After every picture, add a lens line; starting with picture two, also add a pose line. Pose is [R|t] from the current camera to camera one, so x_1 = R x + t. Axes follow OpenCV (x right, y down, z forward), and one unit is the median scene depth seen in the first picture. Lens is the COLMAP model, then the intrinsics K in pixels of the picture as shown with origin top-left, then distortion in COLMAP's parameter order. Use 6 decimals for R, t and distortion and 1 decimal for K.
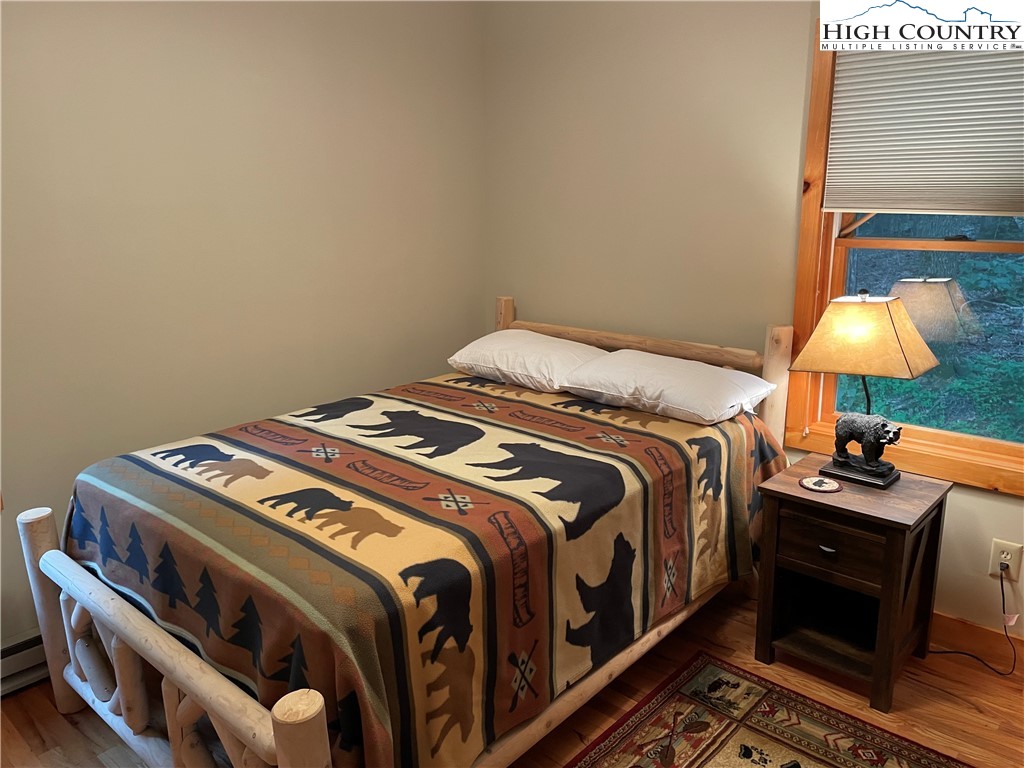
lens RADIAL K [[770.3, 0, 521.8], [0, 770.3, 385.8], [0, 0, 1]] dist [0.032306, -0.015660]
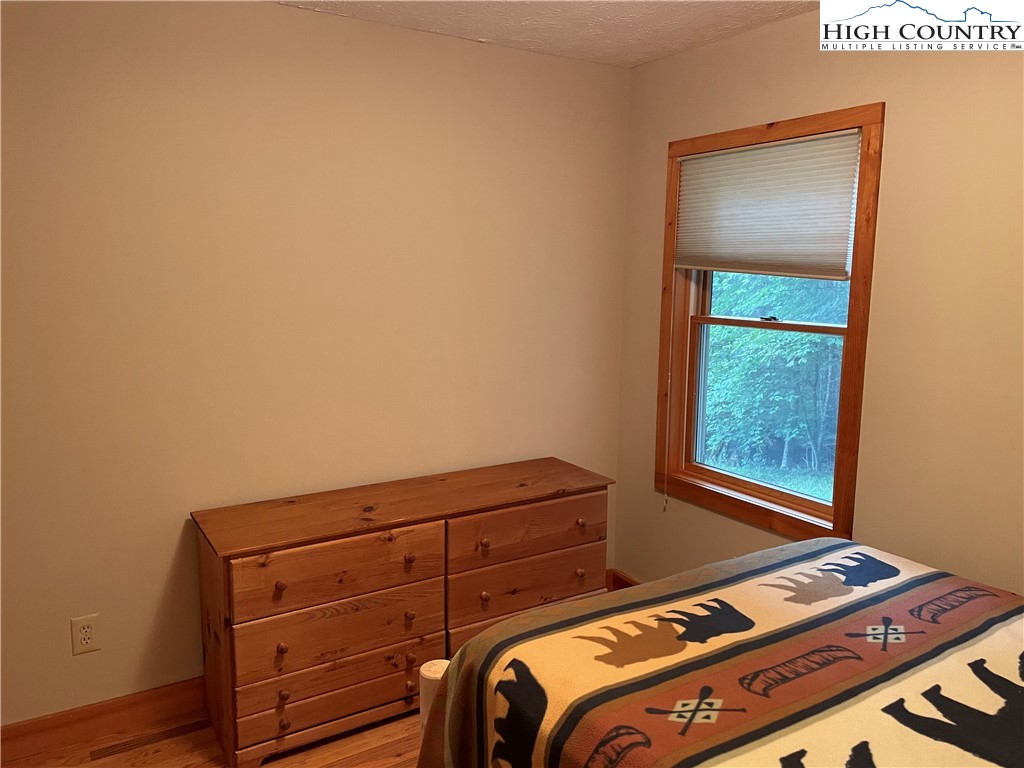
lens RADIAL K [[770.3, 0, 516.2], [0, 770.3, 383.2], [0, 0, 1]] dist [0.032306, -0.015660]
pose [[-0.274938, 0.153201, -0.949178, 0.476779], [-0.242824, 0.944155, 0.222726, -0.204665], [0.930293, 0.291719, -0.222384, 0.731581]]
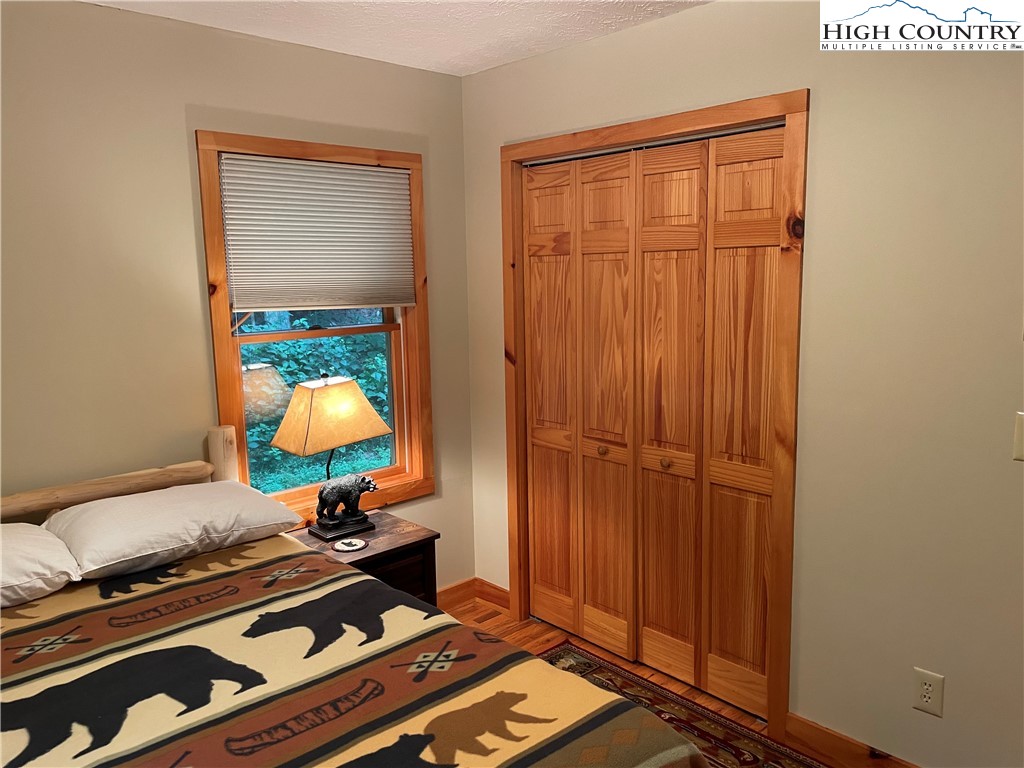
lens RADIAL K [[770.3, 0, 518.4], [0, 770.3, 380.7], [0, 0, 1]] dist [0.032306, -0.015660]
pose [[0.085693, -0.138115, 0.986702, -0.692126], [0.259340, 0.959298, 0.111756, -0.170298], [-0.961977, 0.246315, 0.118024, 0.587994]]
